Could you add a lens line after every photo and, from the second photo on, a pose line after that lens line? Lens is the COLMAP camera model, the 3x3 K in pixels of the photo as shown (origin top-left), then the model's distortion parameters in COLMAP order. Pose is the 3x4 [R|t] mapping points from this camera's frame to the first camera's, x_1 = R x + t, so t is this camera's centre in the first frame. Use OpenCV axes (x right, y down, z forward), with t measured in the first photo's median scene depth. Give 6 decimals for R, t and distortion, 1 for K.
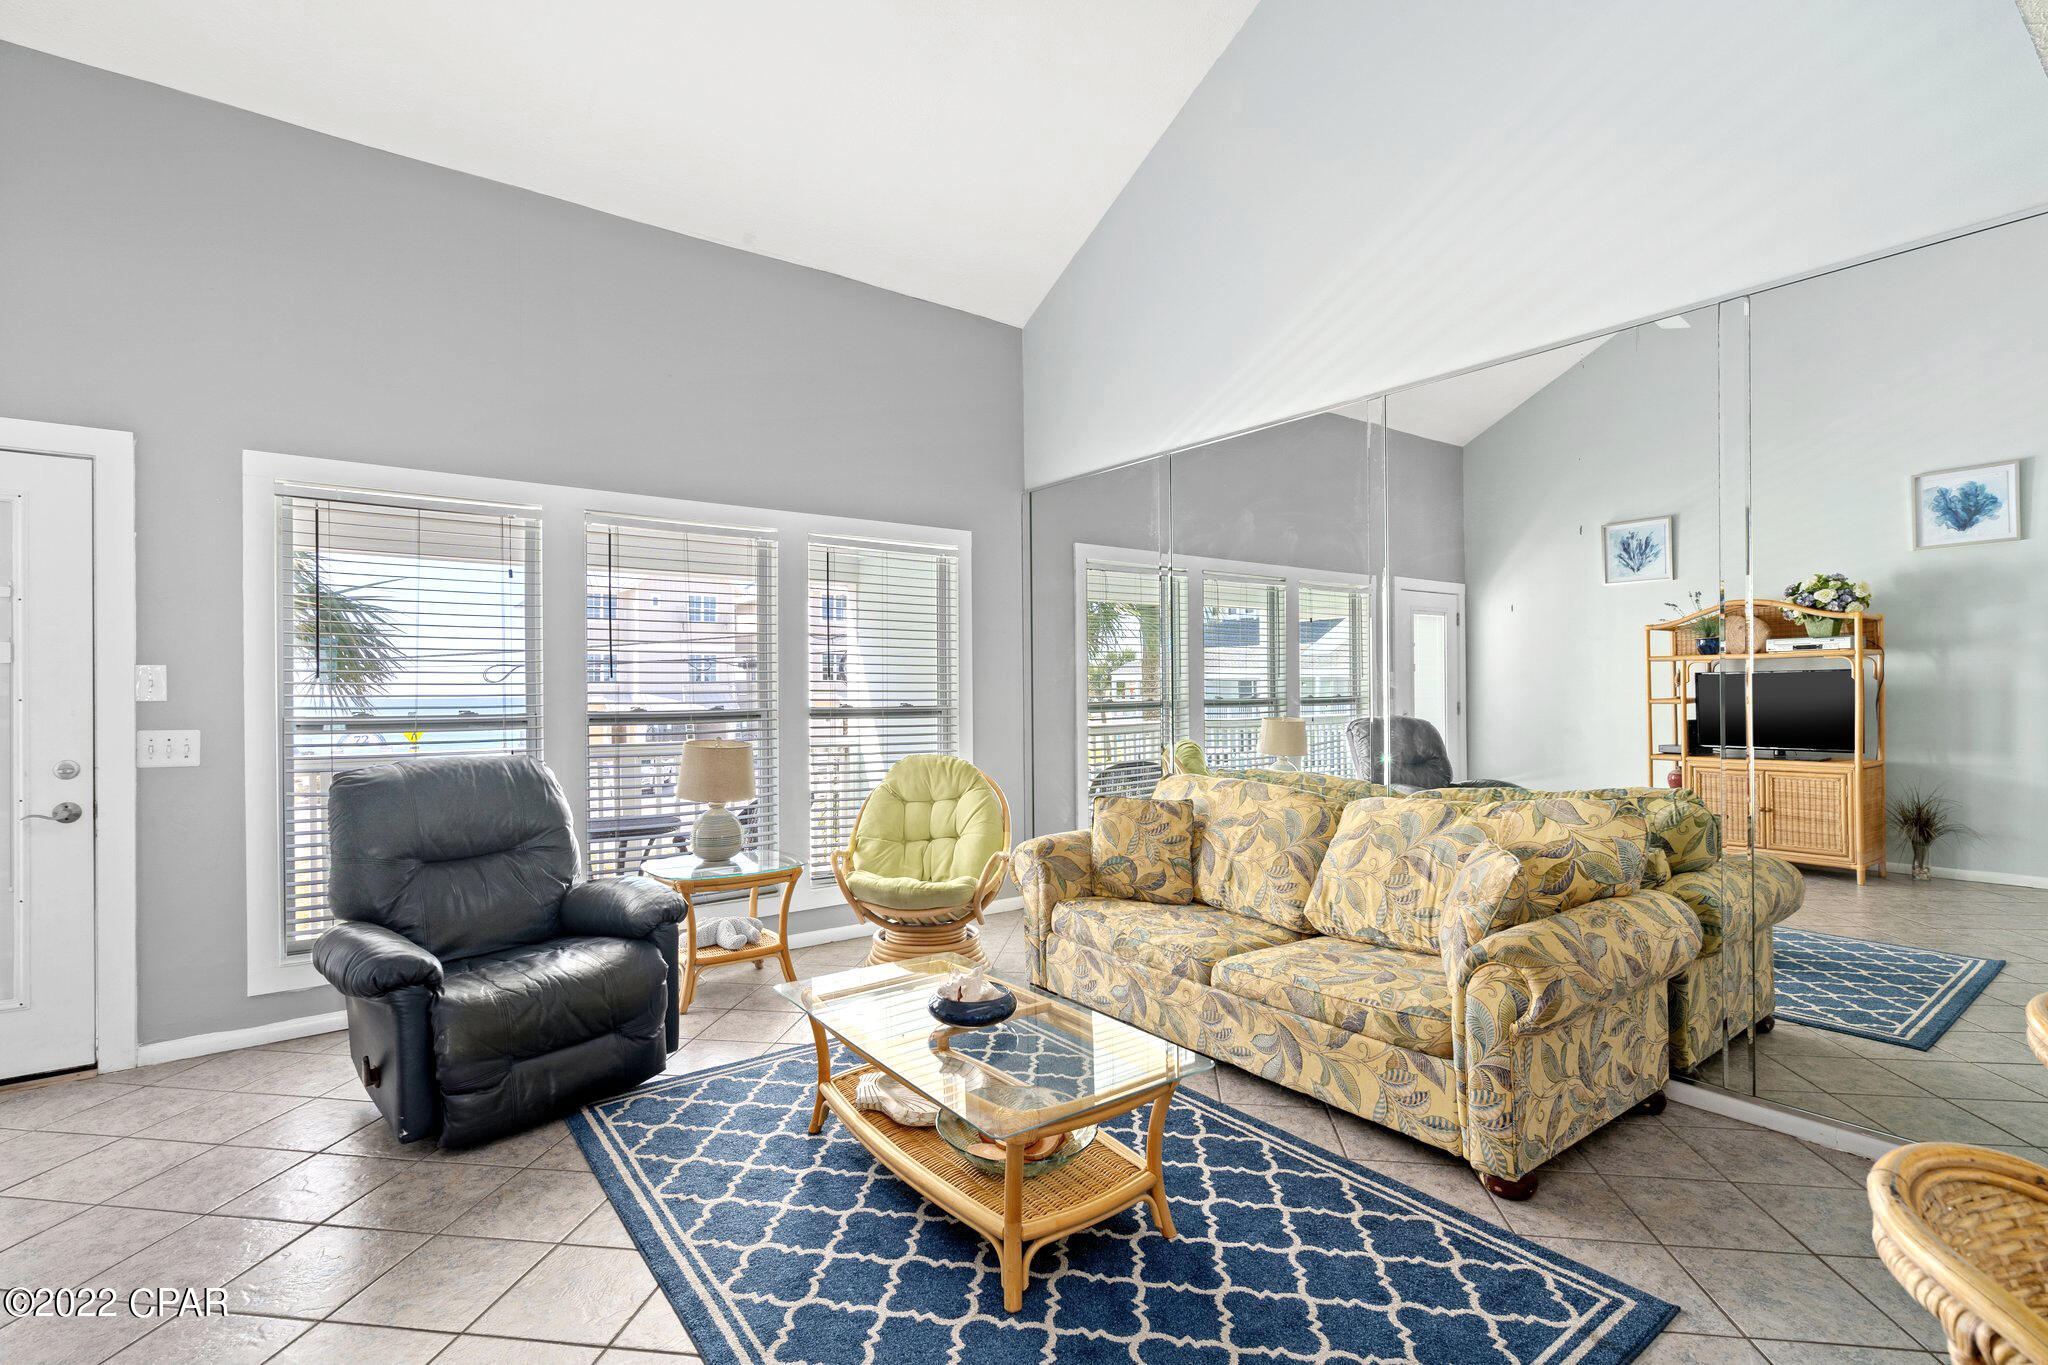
lens RADIAL K [[938.3, 0, 1028.9], [0, 938.3, 693.7], [0, 0, 1]] dist [-0.002263, 0.000885]
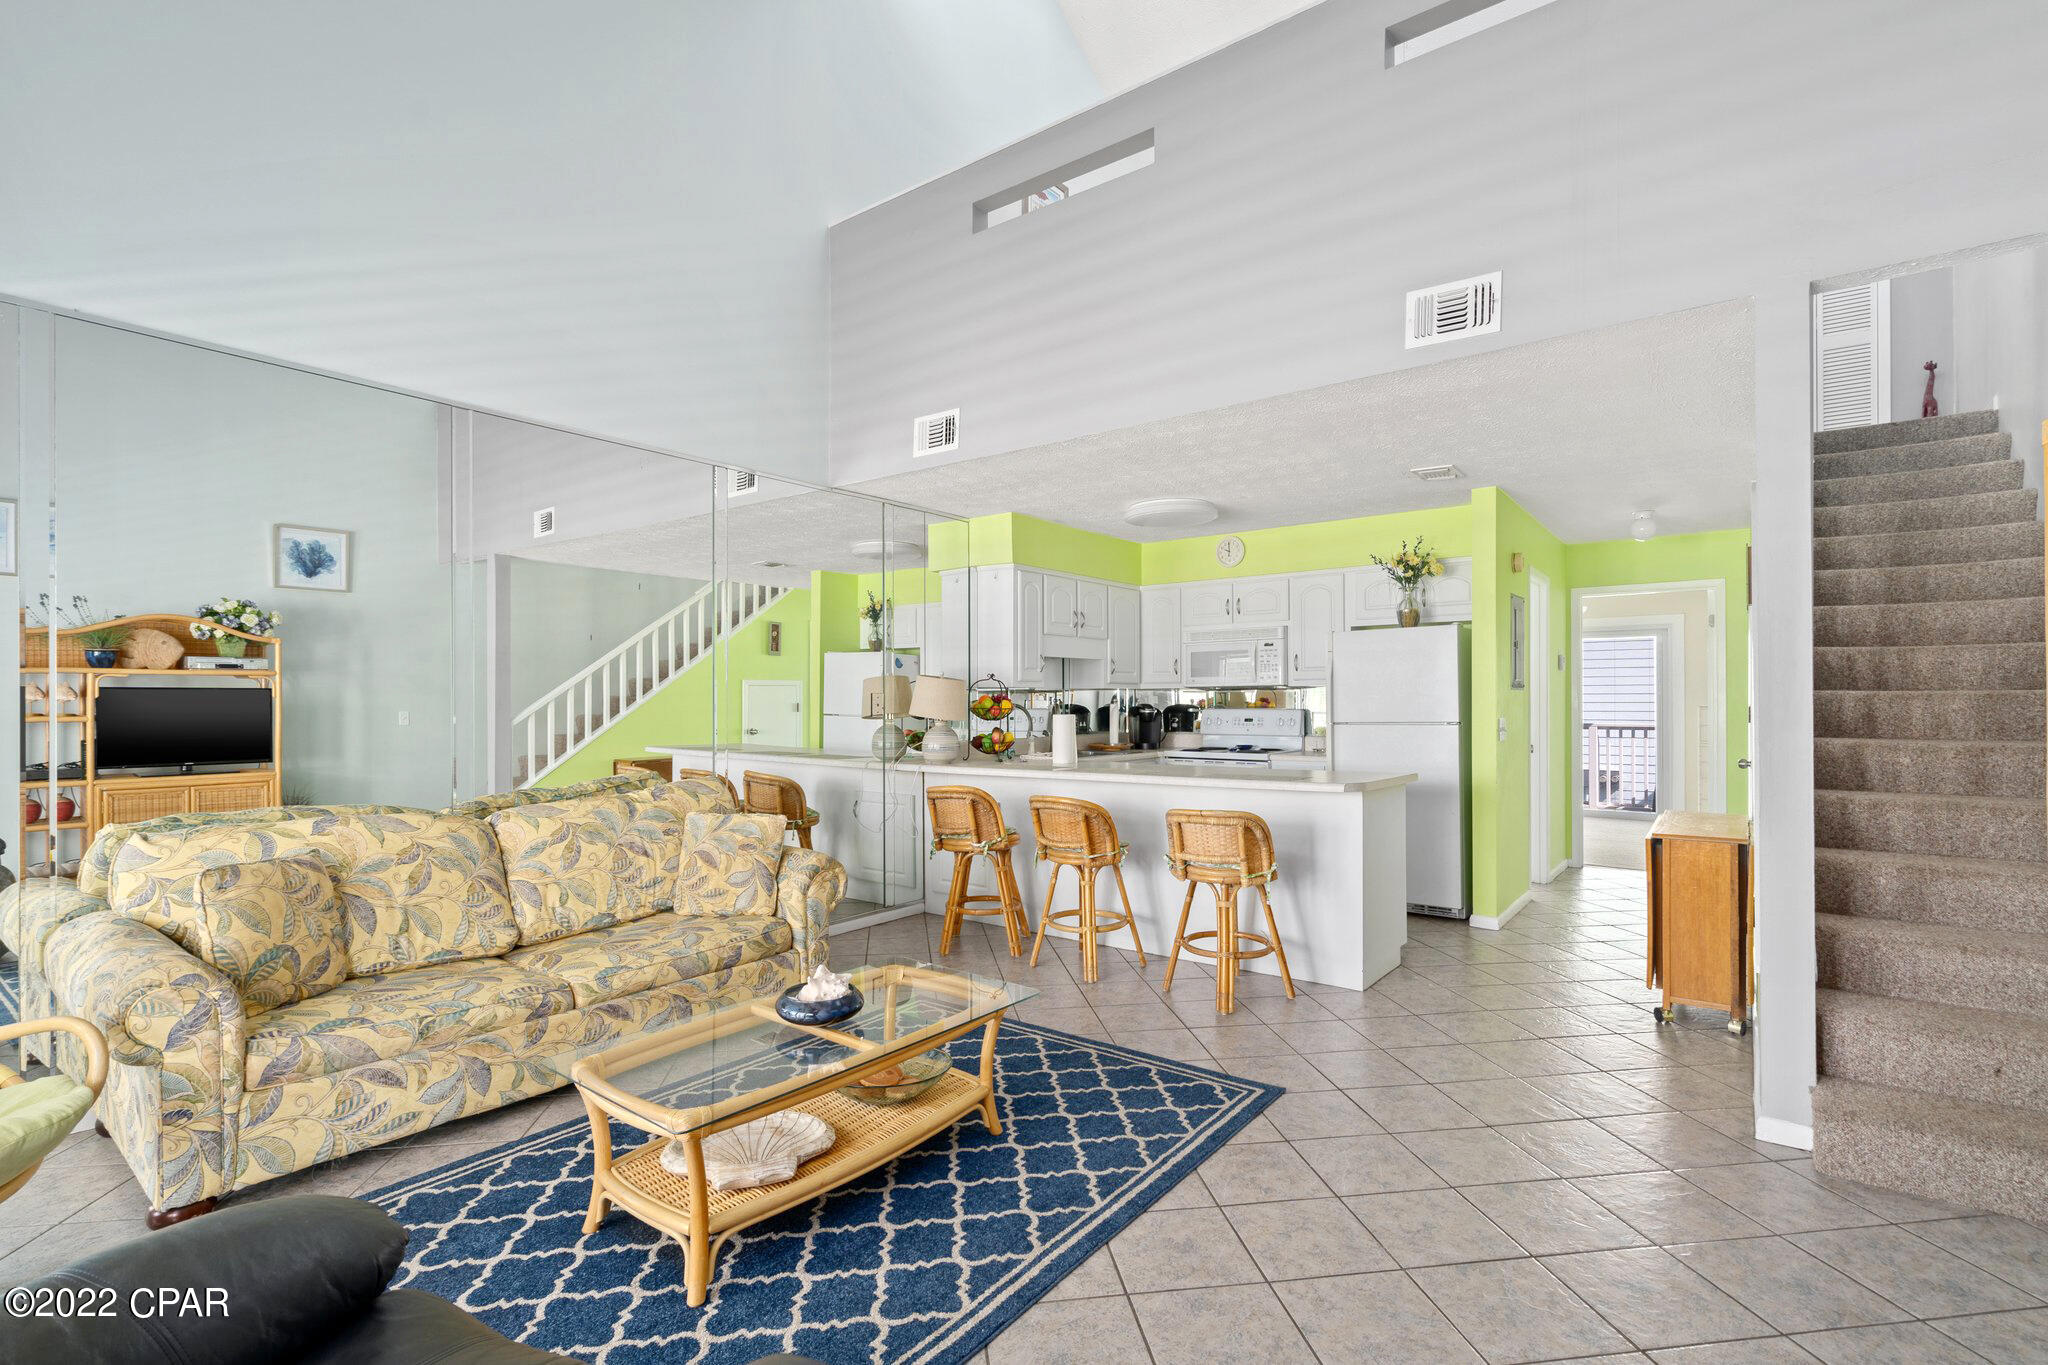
lens RADIAL K [[938.3, 0, 1023.7], [0, 938.3, 687.8], [0, 0, 1]] dist [-0.002263, 0.000885]
pose [[-0.263665, 0.021462, 0.964375, -0.444889], [0.005339, 0.999770, -0.020790, 0.002043], [-0.964599, -0.000333, -0.263719, 0.417257]]
